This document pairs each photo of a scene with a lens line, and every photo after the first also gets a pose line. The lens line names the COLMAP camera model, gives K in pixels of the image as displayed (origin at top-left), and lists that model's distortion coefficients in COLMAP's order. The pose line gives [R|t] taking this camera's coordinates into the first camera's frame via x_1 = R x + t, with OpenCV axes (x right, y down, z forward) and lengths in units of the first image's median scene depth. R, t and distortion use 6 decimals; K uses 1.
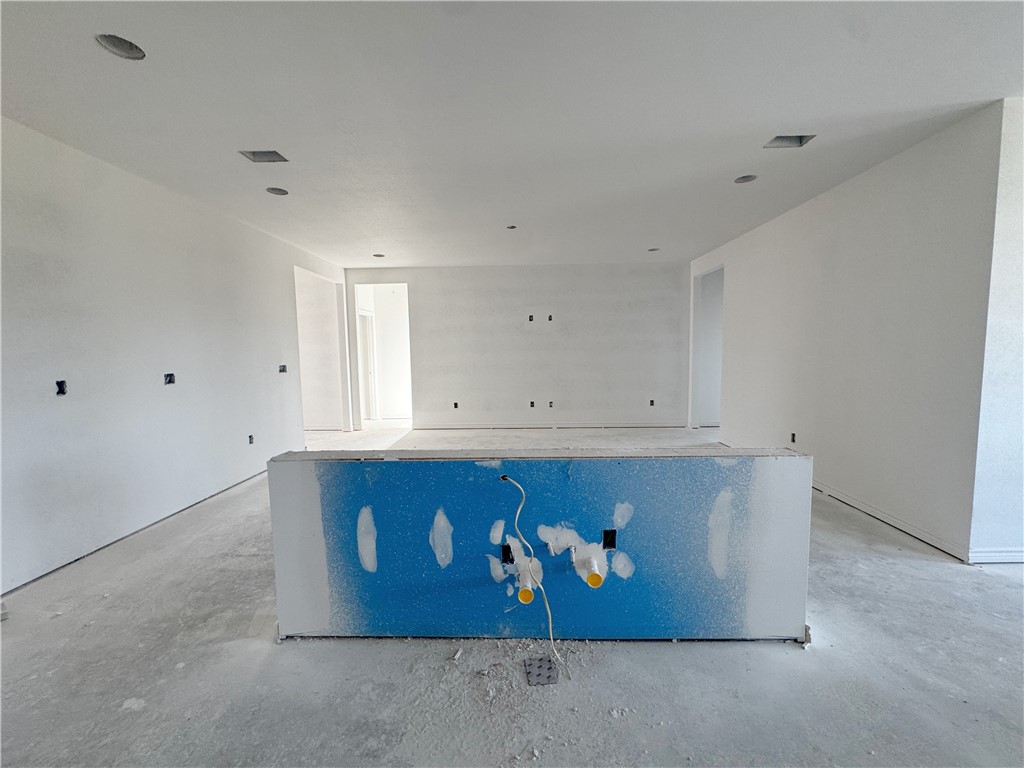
lens RADIAL K [[408.4, 0, 512.9], [0, 408.4, 384.2], [0, 0, 1]] dist [-0.002052, 0.000734]
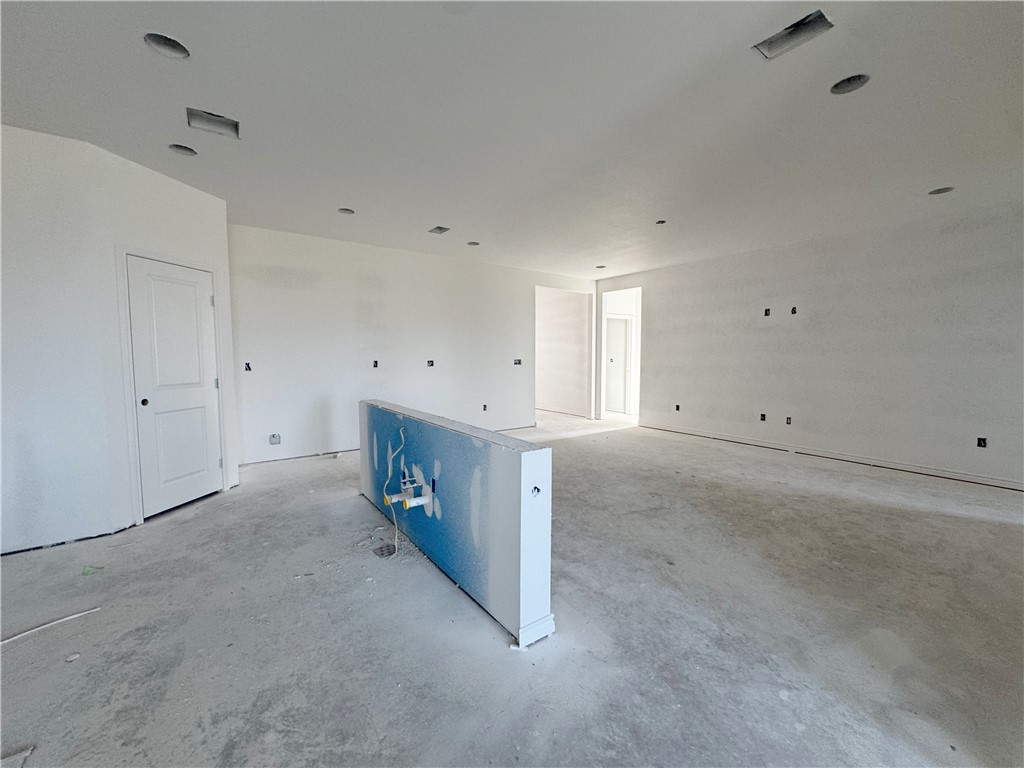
lens RADIAL K [[408.4, 0, 512.8], [0, 408.4, 386.1], [0, 0, 1]] dist [-0.002052, 0.000734]
pose [[0.610878, 0.076791, -0.787992, 1.045801], [-0.078507, 0.996255, 0.036225, -0.009880], [0.787823, 0.039733, 0.614619, 0.272940]]
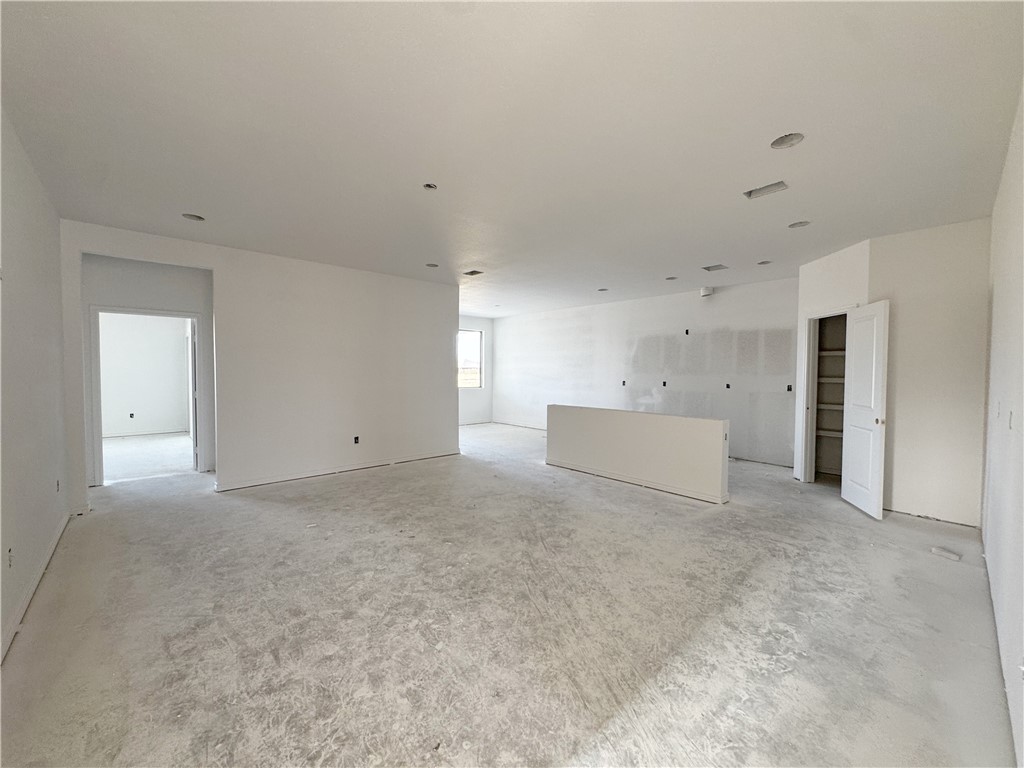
lens RADIAL K [[408.4, 0, 512.9], [0, 408.4, 384.5], [0, 0, 1]] dist [-0.002052, 0.000734]
pose [[-0.697566, -0.013133, 0.716401, -1.034911], [0.068194, 0.994076, 0.084626, -0.211082], [-0.713268, 0.107886, -0.692538, 2.546861]]
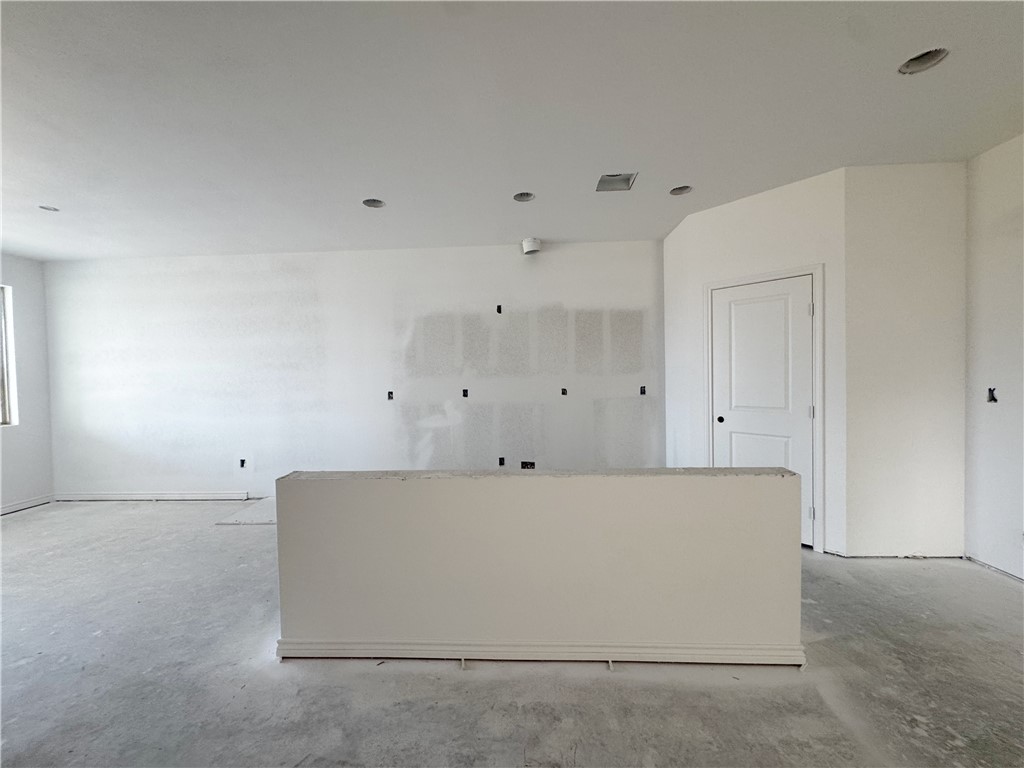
lens RADIAL K [[408.4, 0, 513.7], [0, 408.4, 386.0], [0, 0, 1]] dist [-0.002052, 0.000734]
pose [[-0.999209, 0.035991, 0.016929, 0.051474], [0.037775, 0.991981, 0.120610, -0.132240], [-0.012452, 0.121154, -0.992556, 1.517145]]
